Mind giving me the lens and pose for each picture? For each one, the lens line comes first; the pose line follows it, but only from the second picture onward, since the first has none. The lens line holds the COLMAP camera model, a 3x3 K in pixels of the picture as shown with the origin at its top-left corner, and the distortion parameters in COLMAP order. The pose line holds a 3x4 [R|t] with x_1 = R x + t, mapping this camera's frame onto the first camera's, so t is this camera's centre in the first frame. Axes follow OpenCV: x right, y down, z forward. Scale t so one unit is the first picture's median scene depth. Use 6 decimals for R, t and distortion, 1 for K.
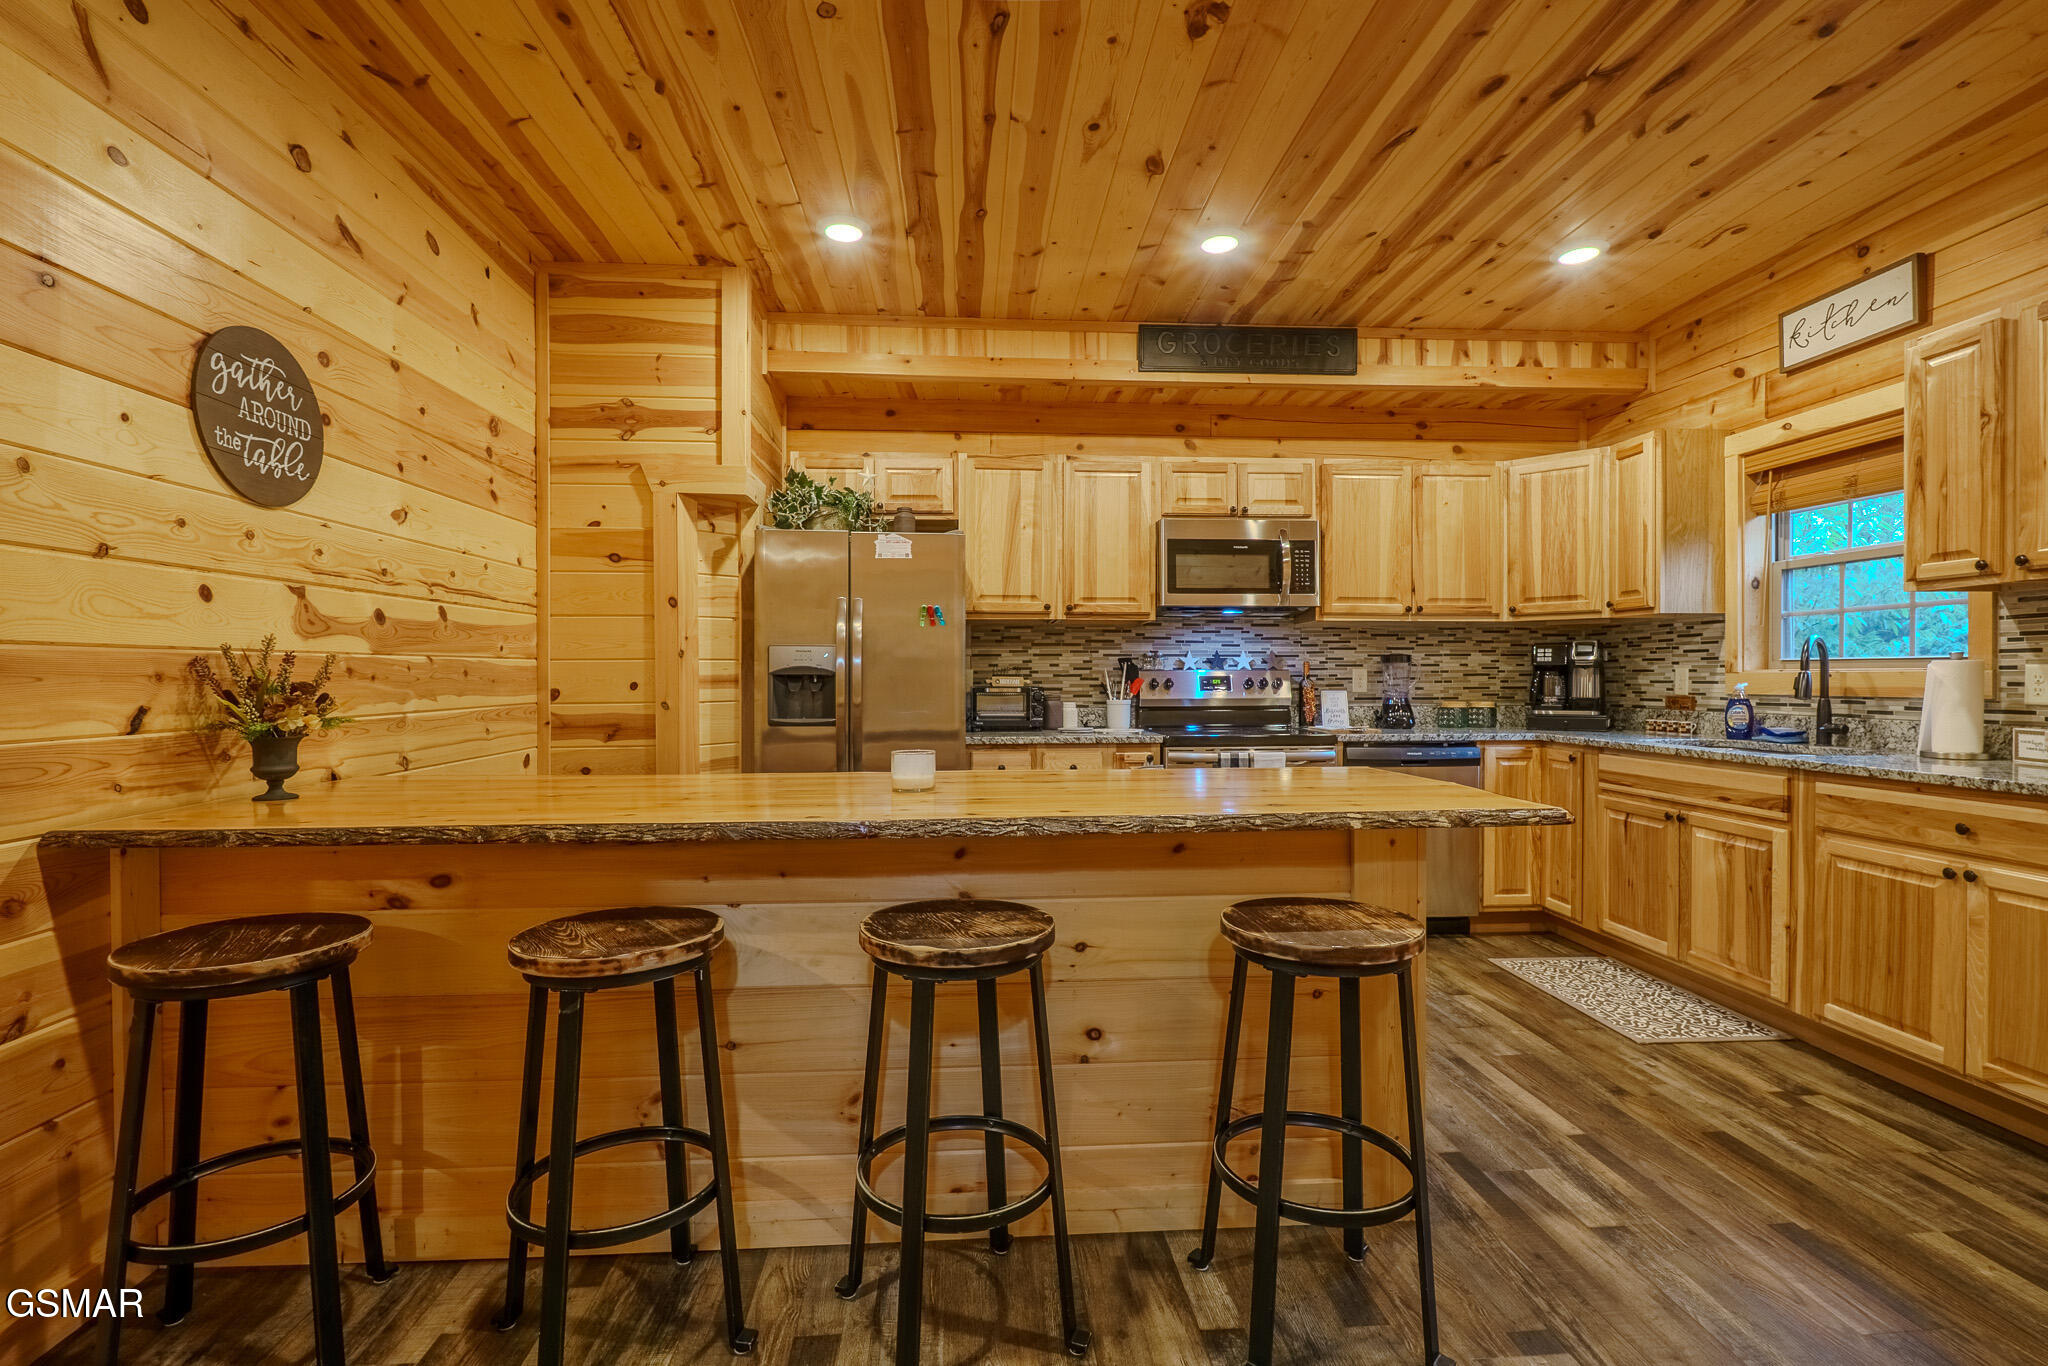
lens RADIAL K [[936.3, 0, 1018.9], [0, 936.3, 687.8], [0, 0, 1]] dist [-0.006478, 0.001016]
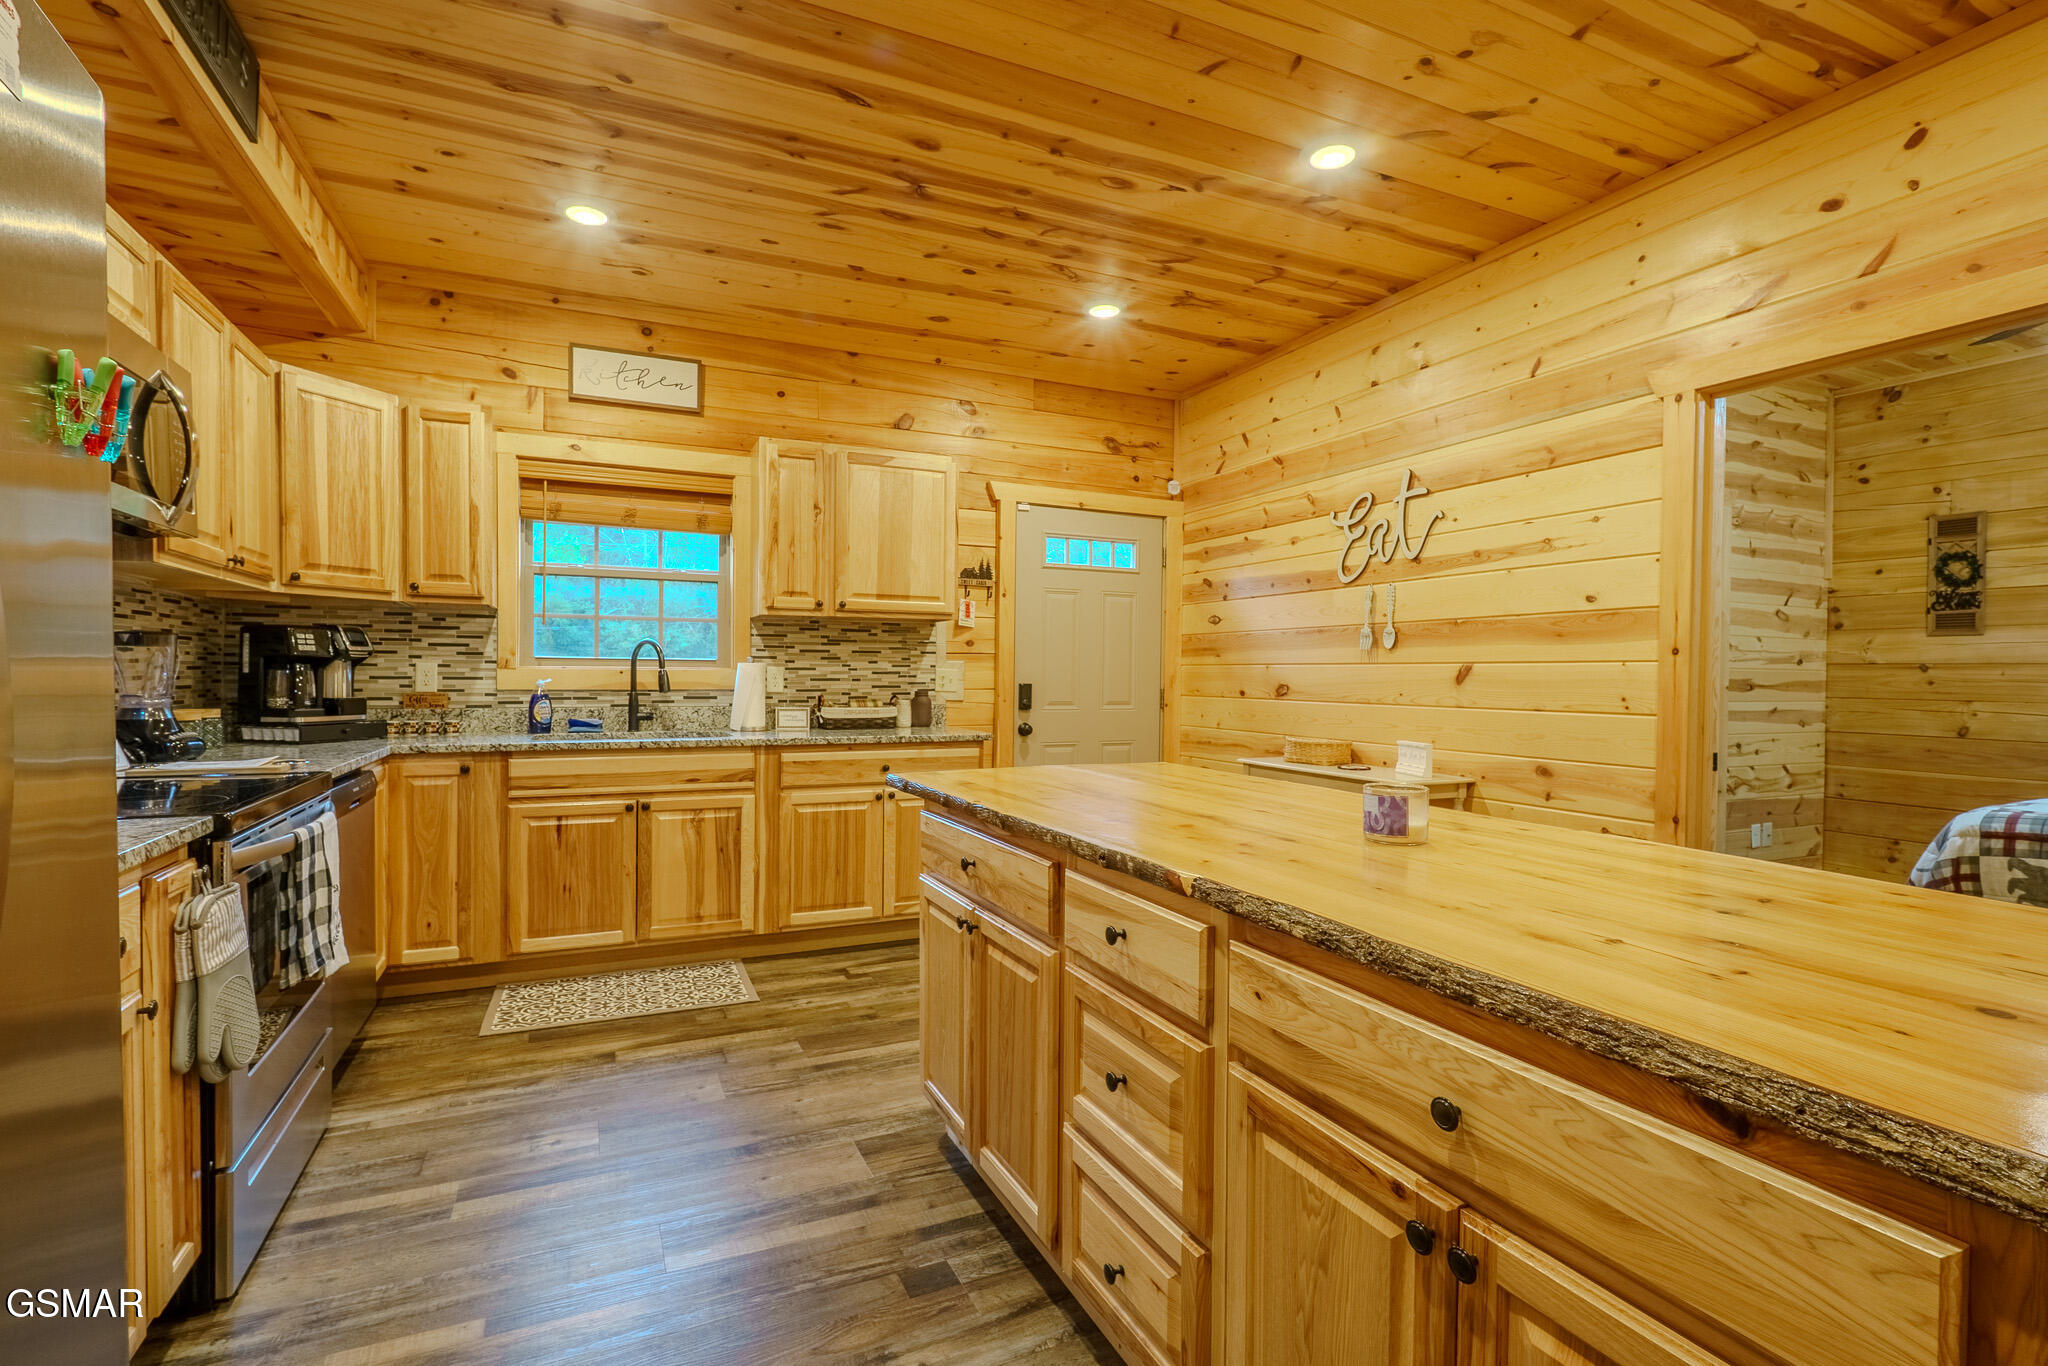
lens RADIAL K [[936.3, 0, 1018.9], [0, 936.3, 686.7], [0, 0, 1]] dist [-0.006478, 0.001016]
pose [[-0.361224, -0.012958, 0.932389, -0.397369], [0.003936, 0.999873, 0.015421, -0.010781], [-0.932471, 0.009240, -0.361127, 0.894007]]
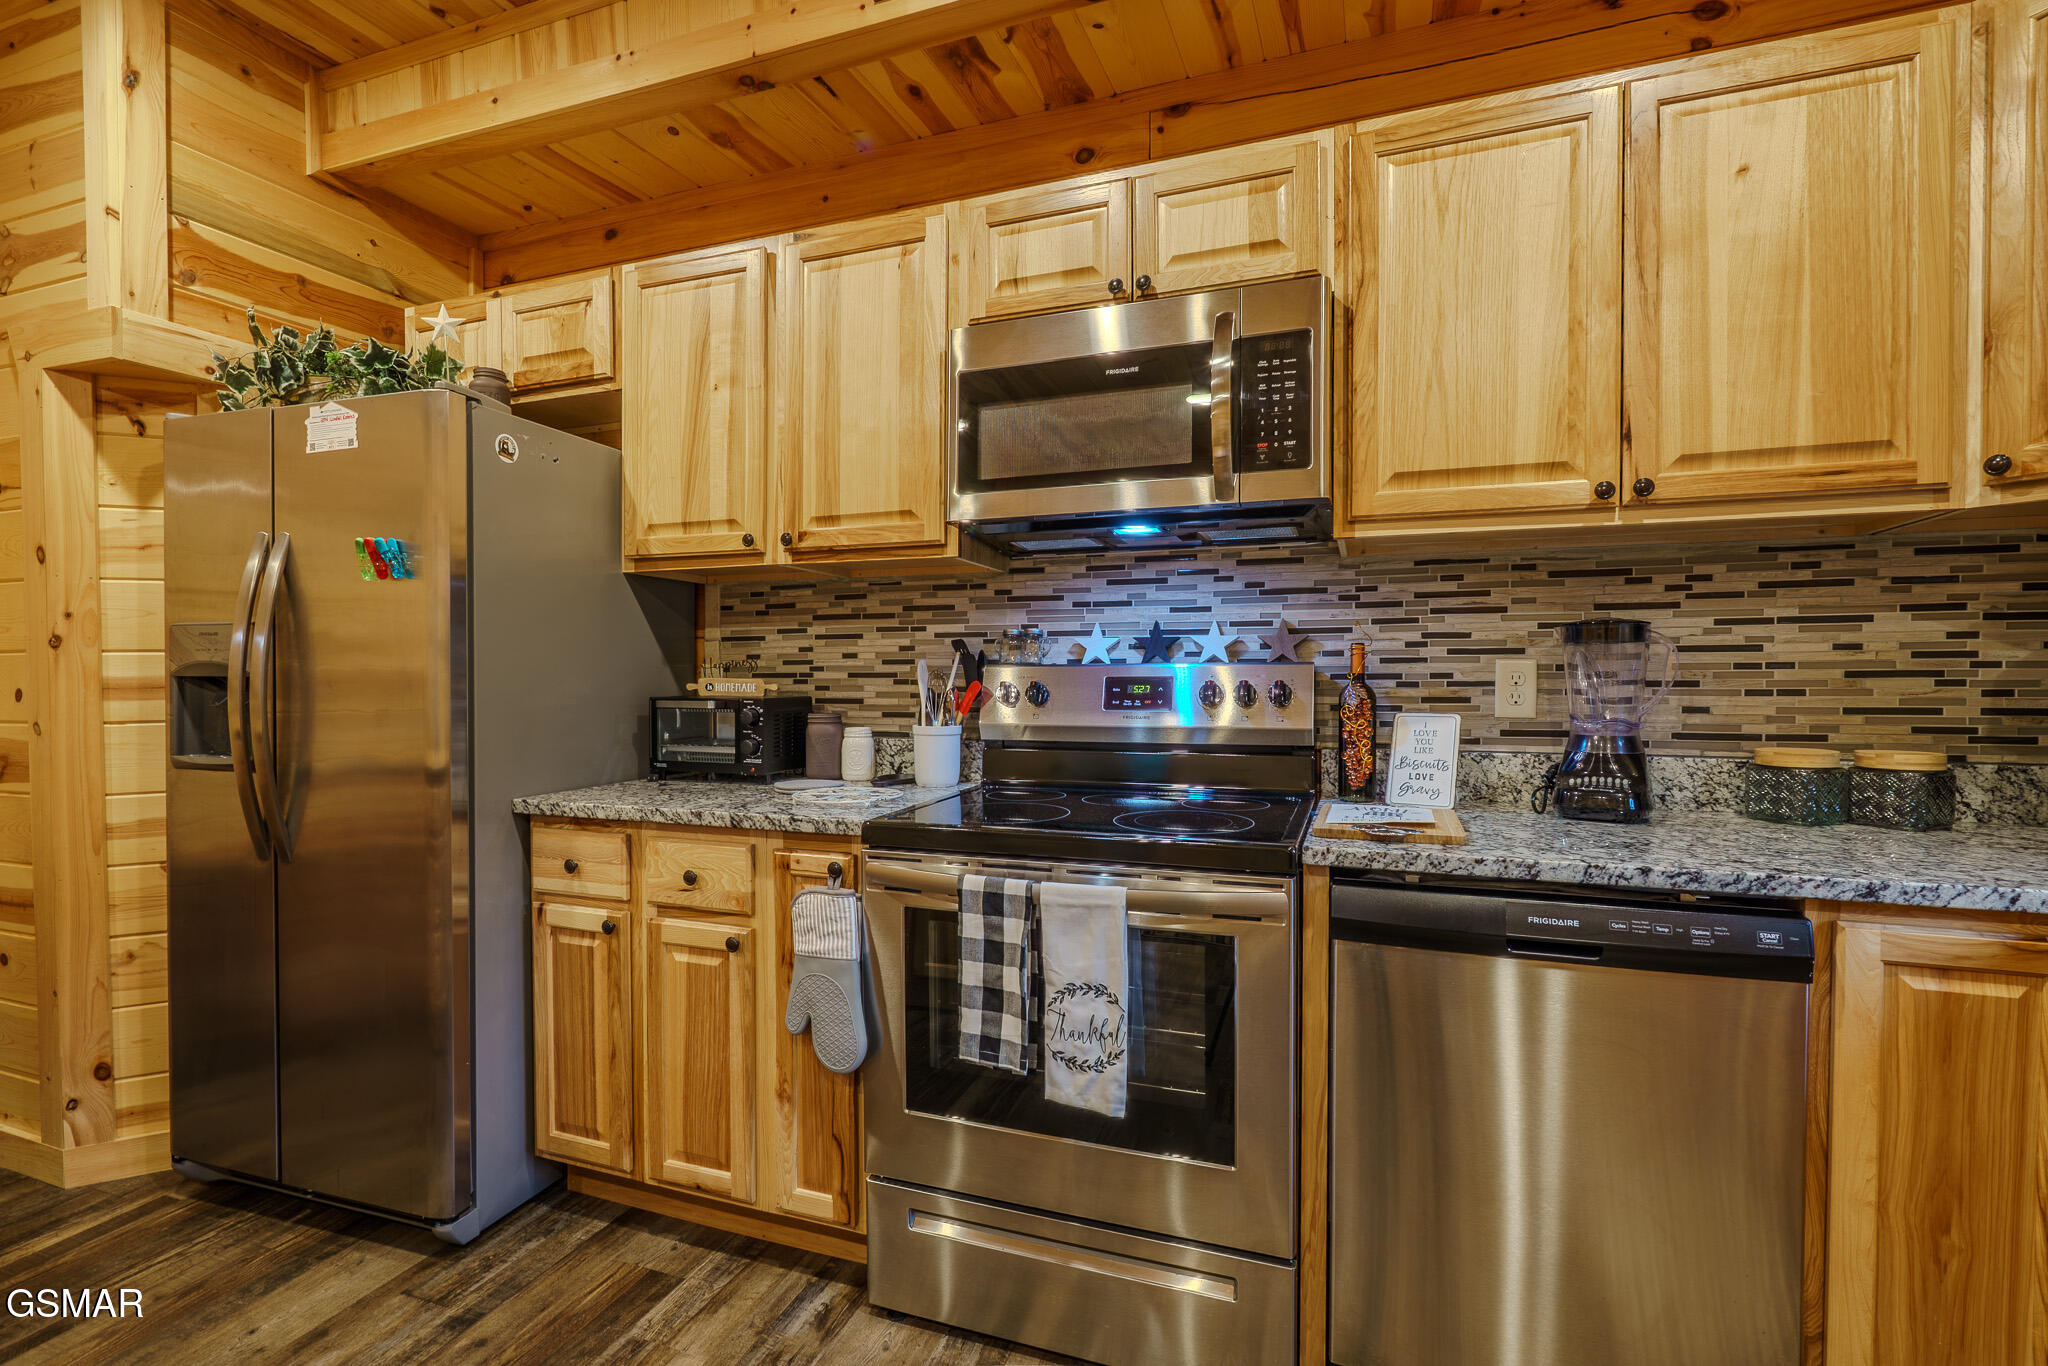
lens RADIAL K [[936.3, 0, 1016.0], [0, 936.3, 689.3], [0, 0, 1]] dist [-0.006478, 0.001016]
pose [[0.912475, 0.007195, -0.409070, 0.429749], [-0.003141, 0.999939, 0.010582, -0.014133], [0.409121, -0.008371, 0.912442, 0.702419]]
